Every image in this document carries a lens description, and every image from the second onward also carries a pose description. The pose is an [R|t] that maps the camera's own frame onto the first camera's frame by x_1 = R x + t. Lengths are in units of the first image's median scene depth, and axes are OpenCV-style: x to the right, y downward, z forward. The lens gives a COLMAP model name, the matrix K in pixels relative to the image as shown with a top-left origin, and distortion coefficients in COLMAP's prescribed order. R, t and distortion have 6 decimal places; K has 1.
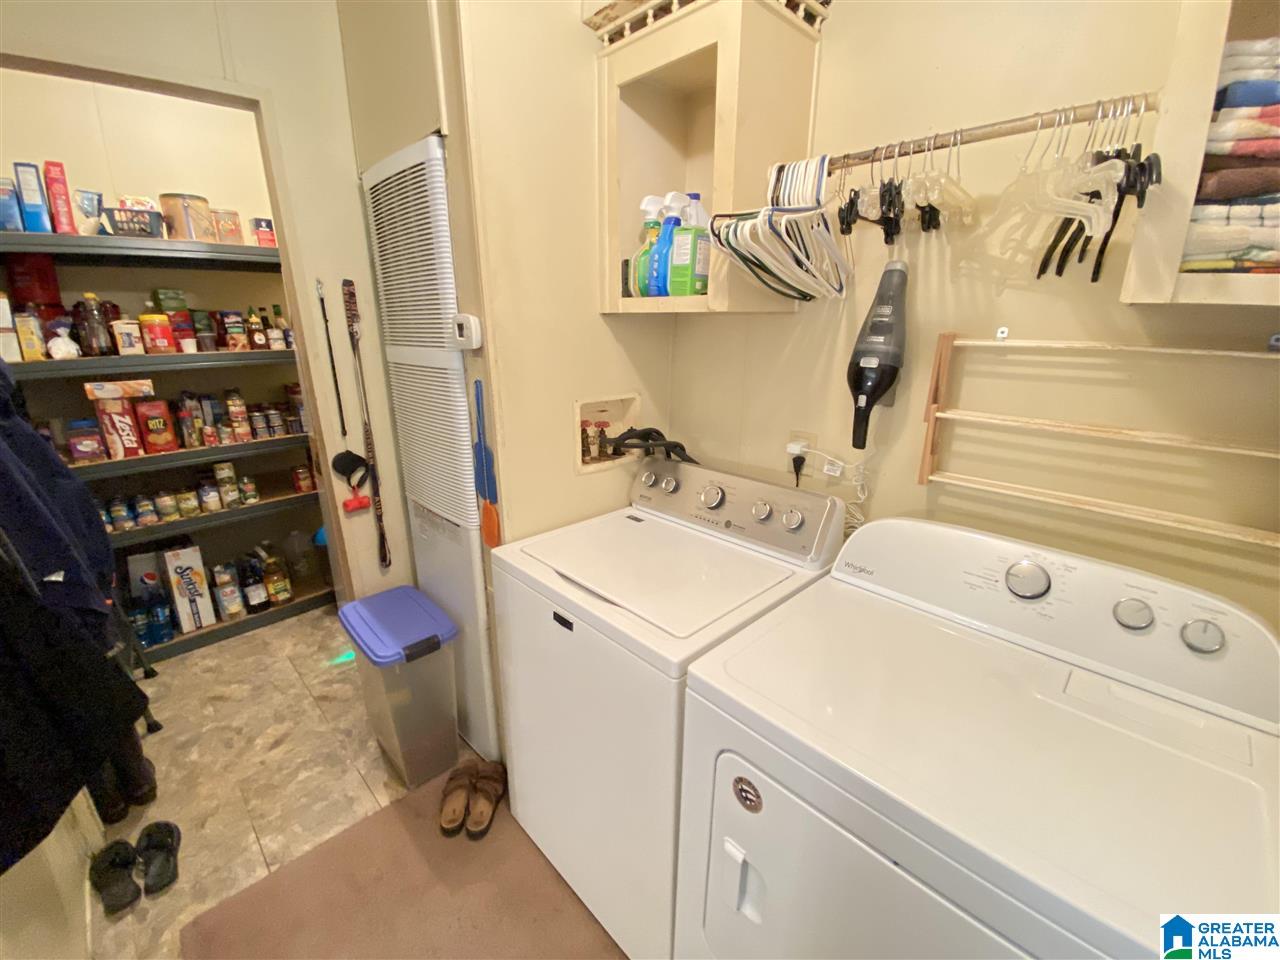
lens RADIAL K [[515.7, 0, 637.8], [0, 515.7, 476.5], [0, 0, 1]] dist [0.023556, -0.023303]
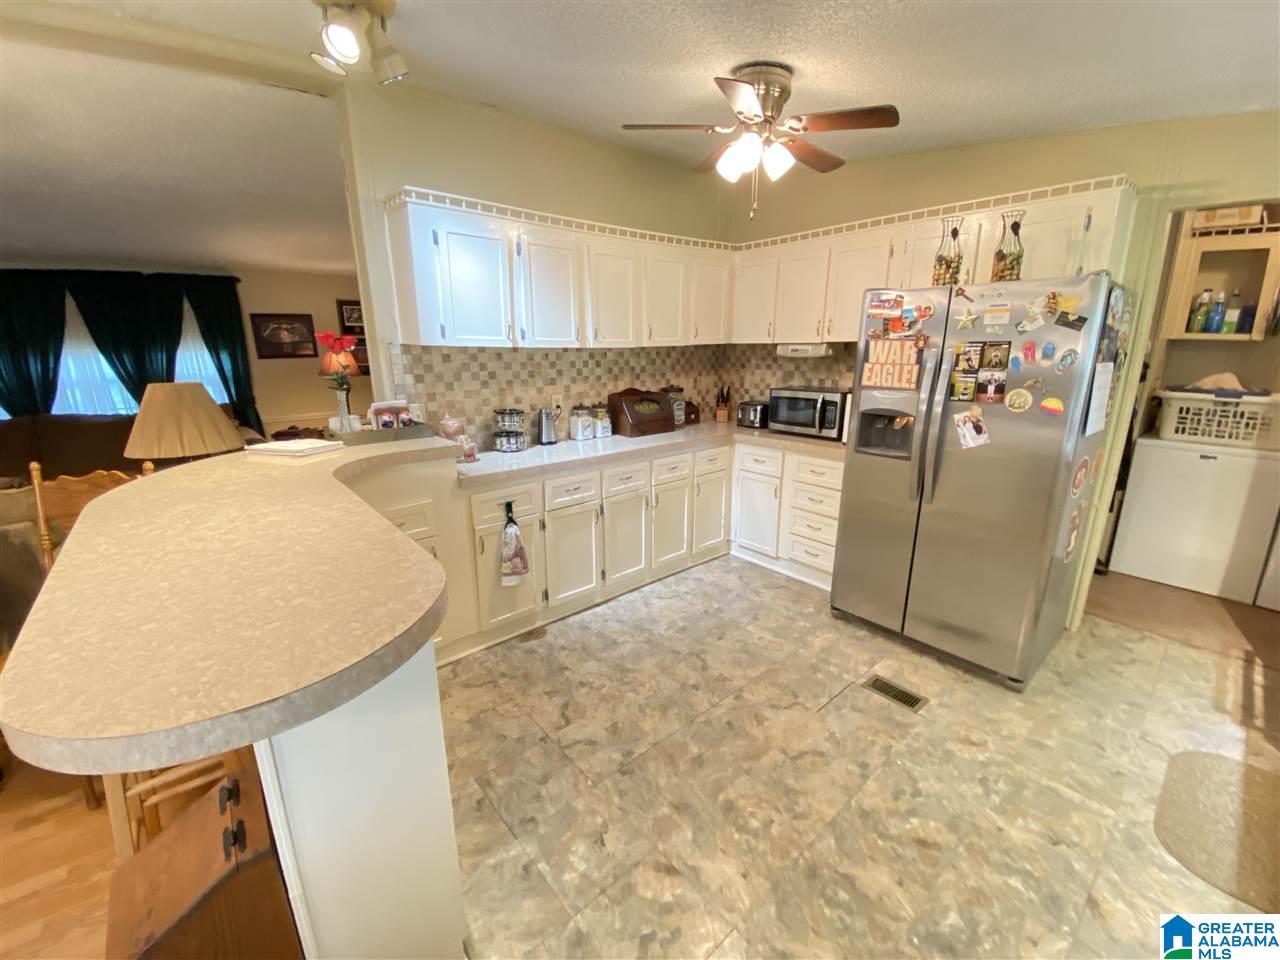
lens RADIAL K [[515.7, 0, 637.8], [0, 515.7, 476.5], [0, 0, 1]] dist [0.023556, -0.023303]
pose [[0.997229, 0.012941, -0.073253, -2.834699], [-0.016410, 0.998762, -0.046957, 0.551217], [0.072554, 0.048029, 0.996207, -1.773483]]
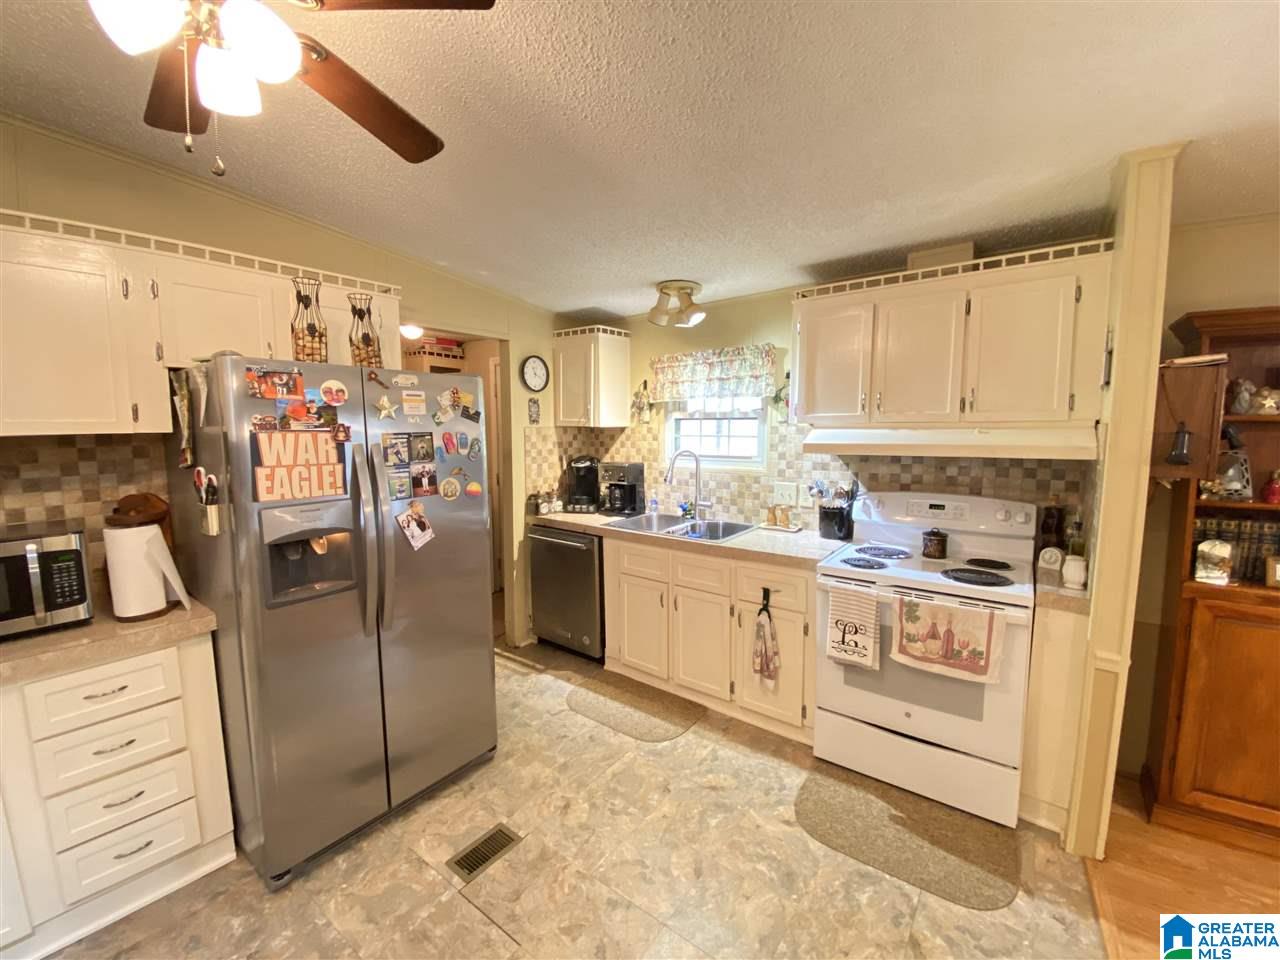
lens RADIAL K [[515.7, 0, 637.8], [0, 515.7, 476.5], [0, 0, 1]] dist [0.023556, -0.023303]
pose [[-0.142309, -0.097788, 0.984980, -3.530330], [0.295047, 0.945680, 0.136514, 0.085650], [-0.944826, 0.310043, -0.105726, -0.338685]]
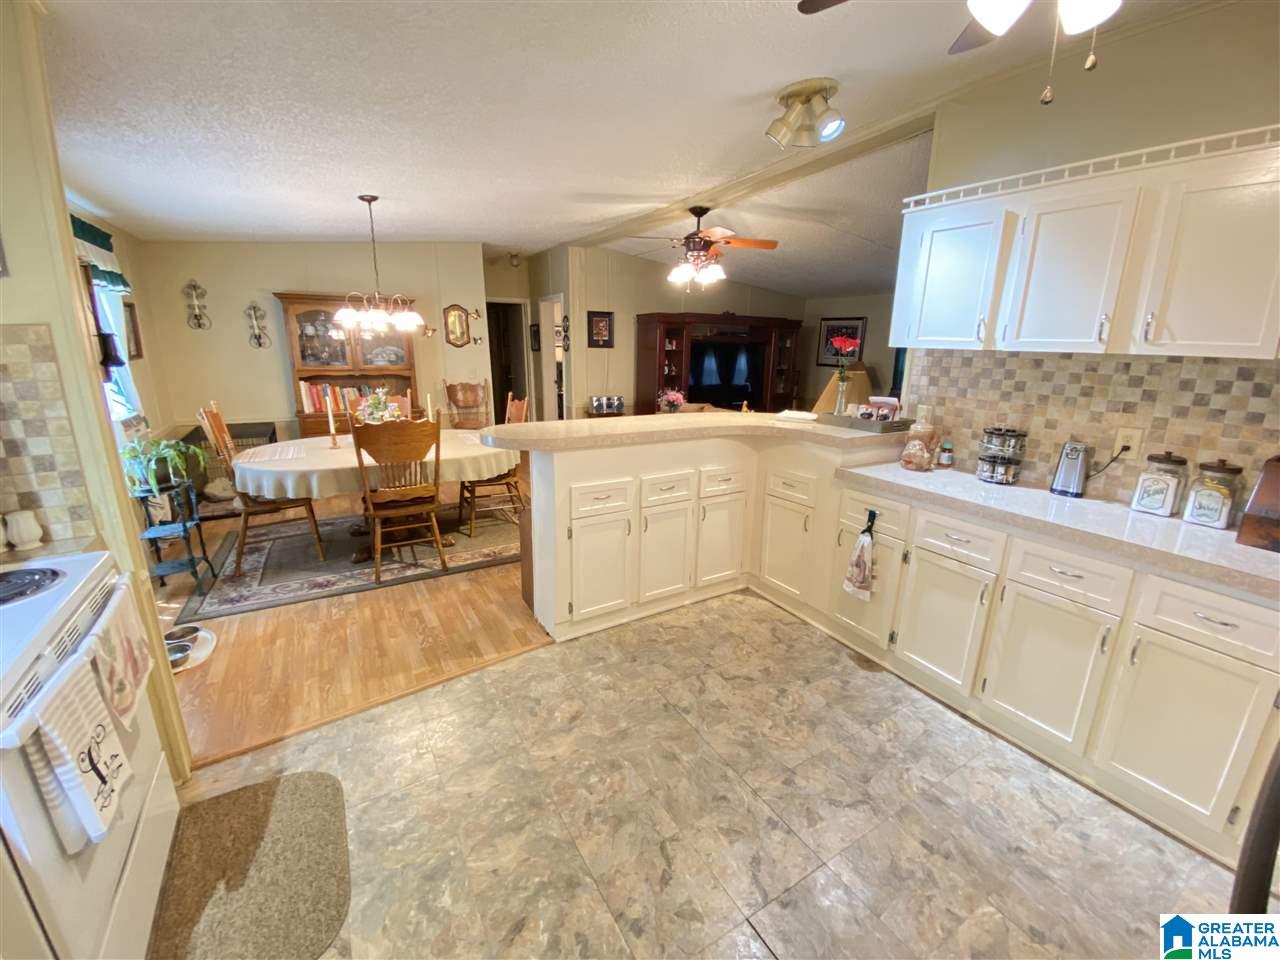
lens RADIAL K [[515.7, 0, 637.8], [0, 515.7, 476.5], [0, 0, 1]] dist [0.023556, -0.023303]
pose [[-0.243370, 0.237148, -0.940495, -1.377272], [-0.299696, 0.903815, 0.305451, 0.085779], [0.922471, 0.356201, -0.148889, -0.246160]]
